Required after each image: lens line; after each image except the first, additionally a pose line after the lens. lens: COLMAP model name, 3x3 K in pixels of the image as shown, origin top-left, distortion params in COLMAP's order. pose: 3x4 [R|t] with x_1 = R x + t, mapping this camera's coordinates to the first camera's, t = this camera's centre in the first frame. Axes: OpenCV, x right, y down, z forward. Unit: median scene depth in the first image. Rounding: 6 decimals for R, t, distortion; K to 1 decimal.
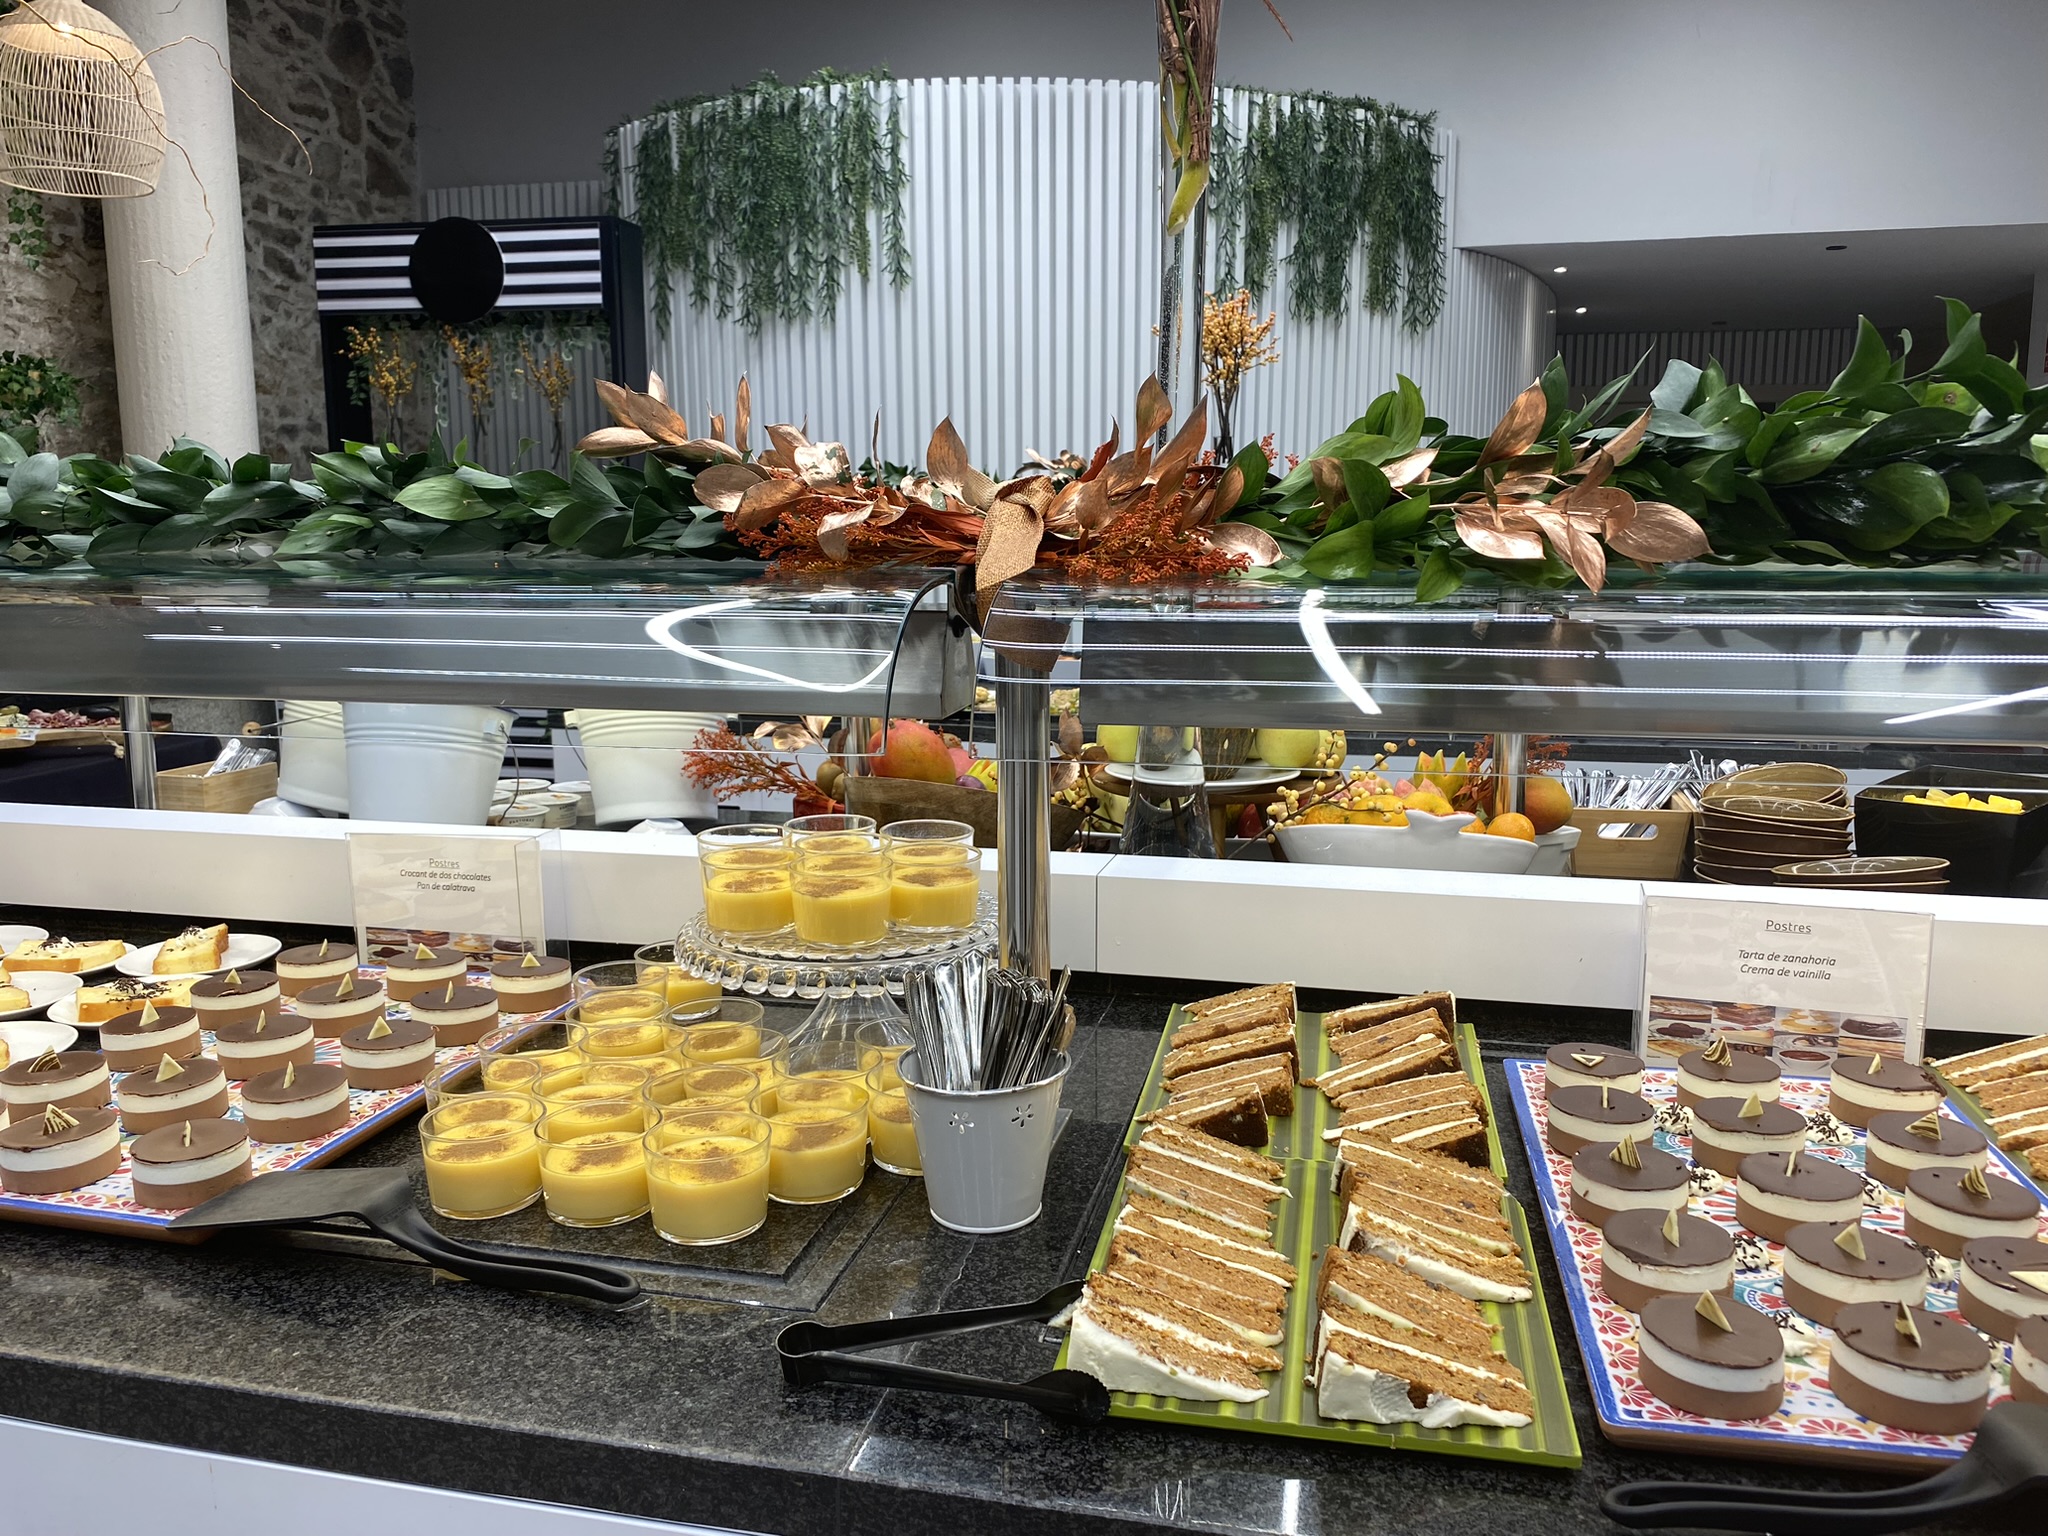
lens RADIAL K [[1538.7, 0, 1022.2], [0, 1538.7, 769.6], [0, 0, 1]] dist [-0.002233, -0.004610]
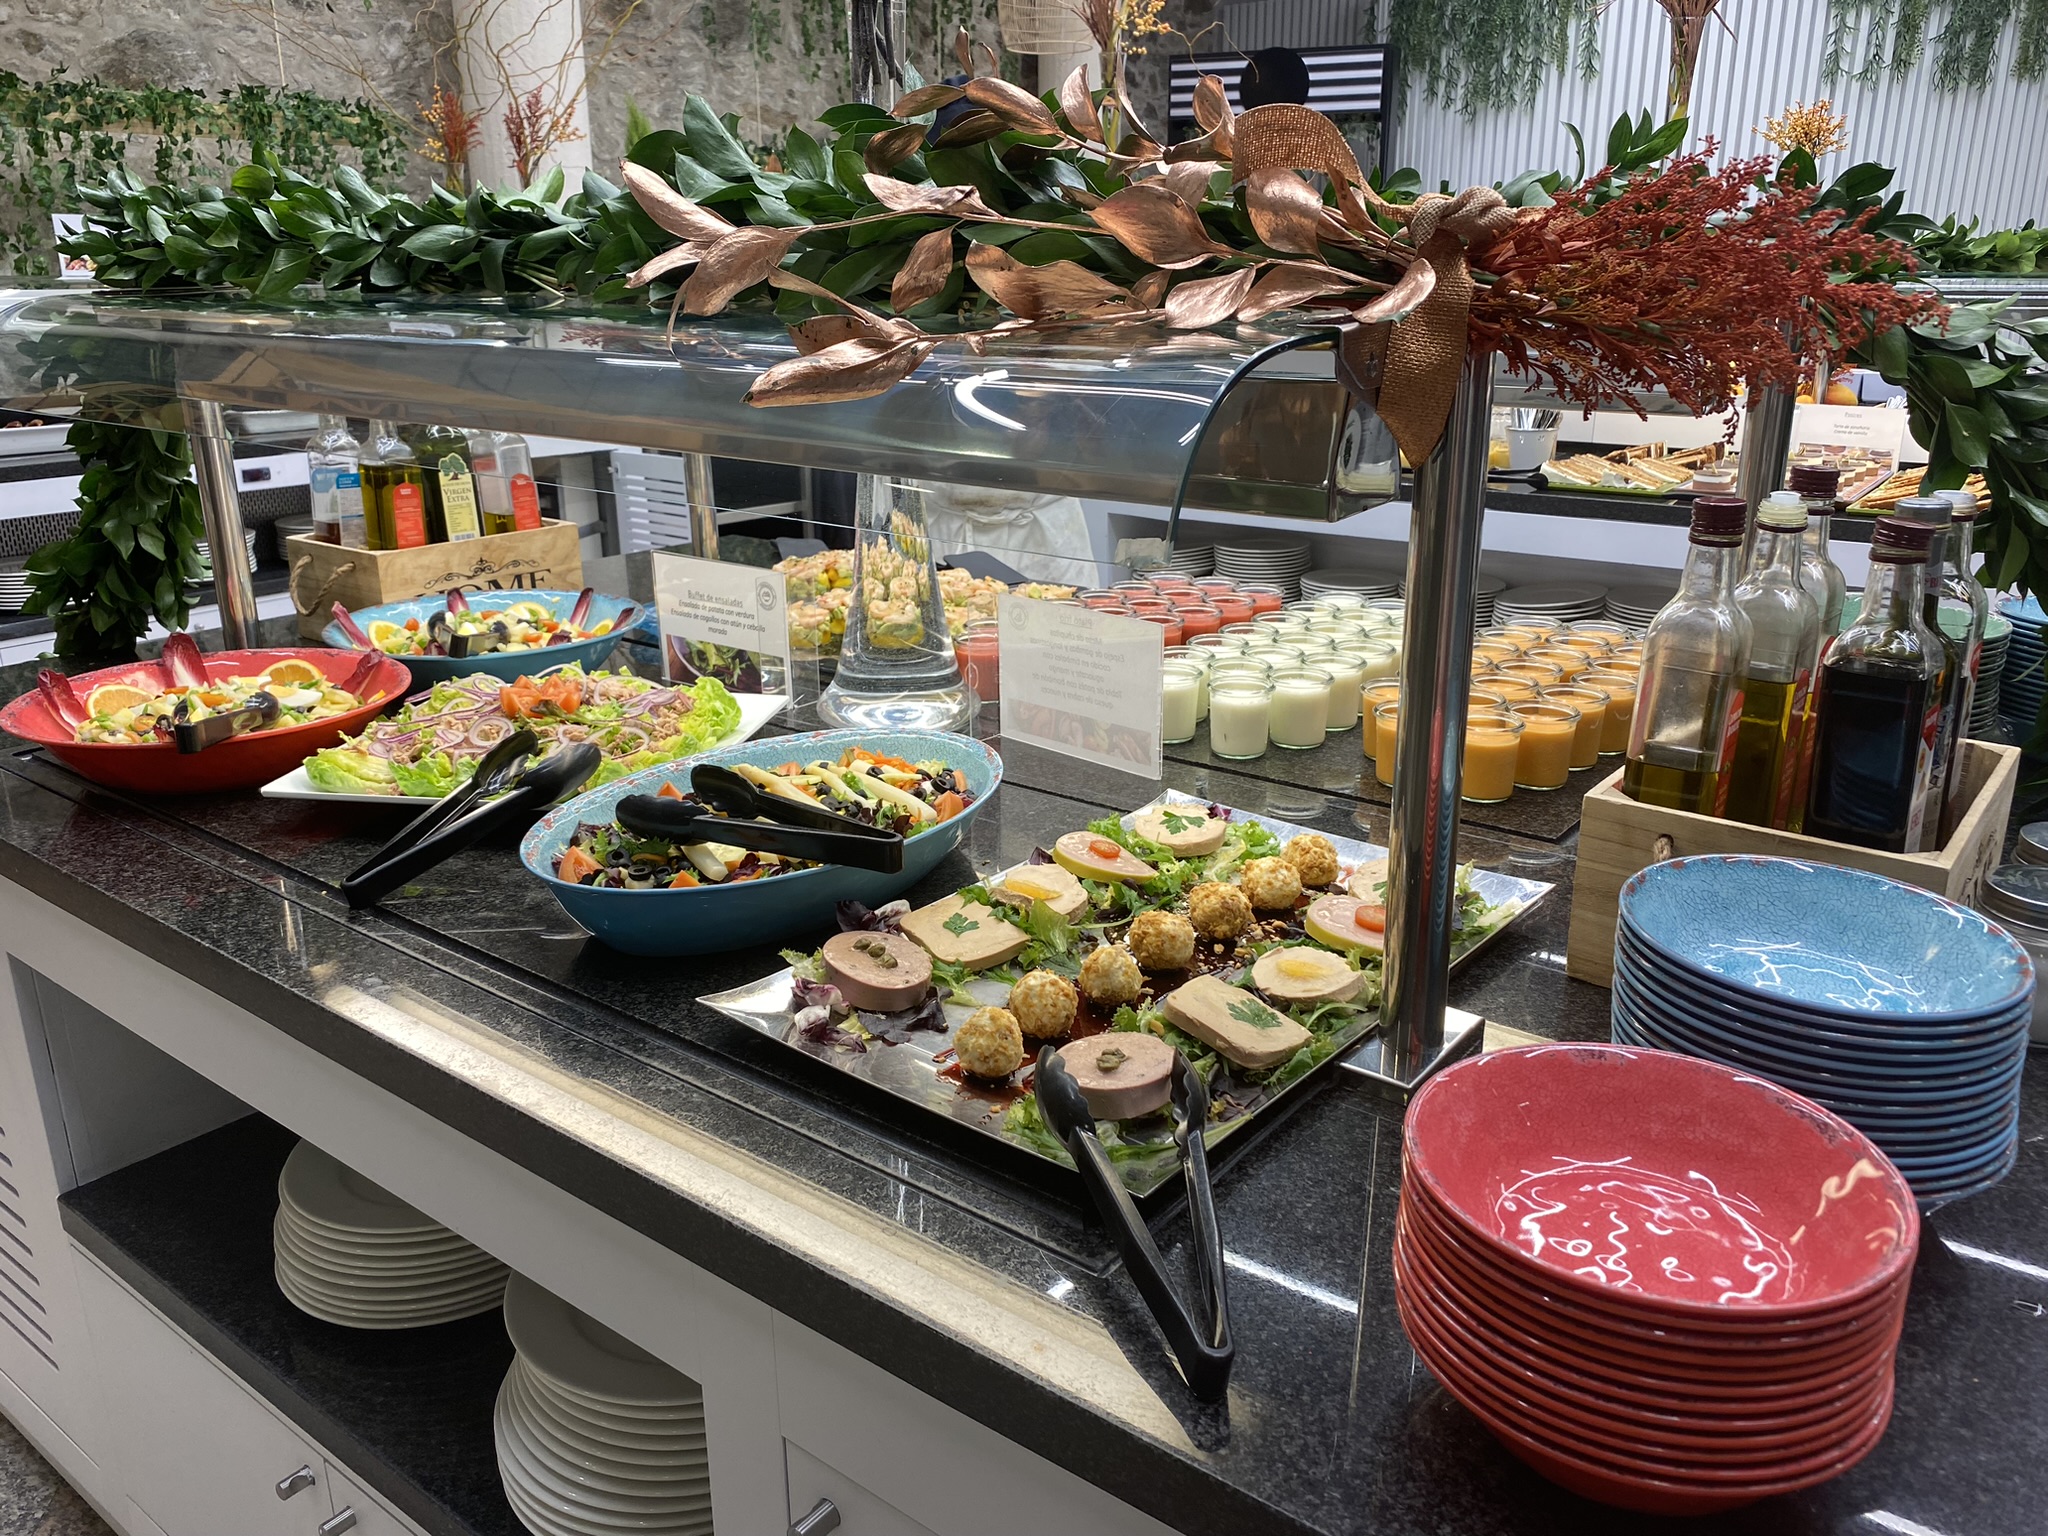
lens RADIAL K [[1538.7, 0, 1022.2], [0, 1538.7, 762.0], [0, 0, 1]] dist [-0.002233, -0.004610]
pose [[0.912667, 0.125447, -0.388975, 0.059810], [-0.066445, 0.984610, 0.161640, 0.074387], [0.403266, -0.121679, 0.906957, -0.433150]]
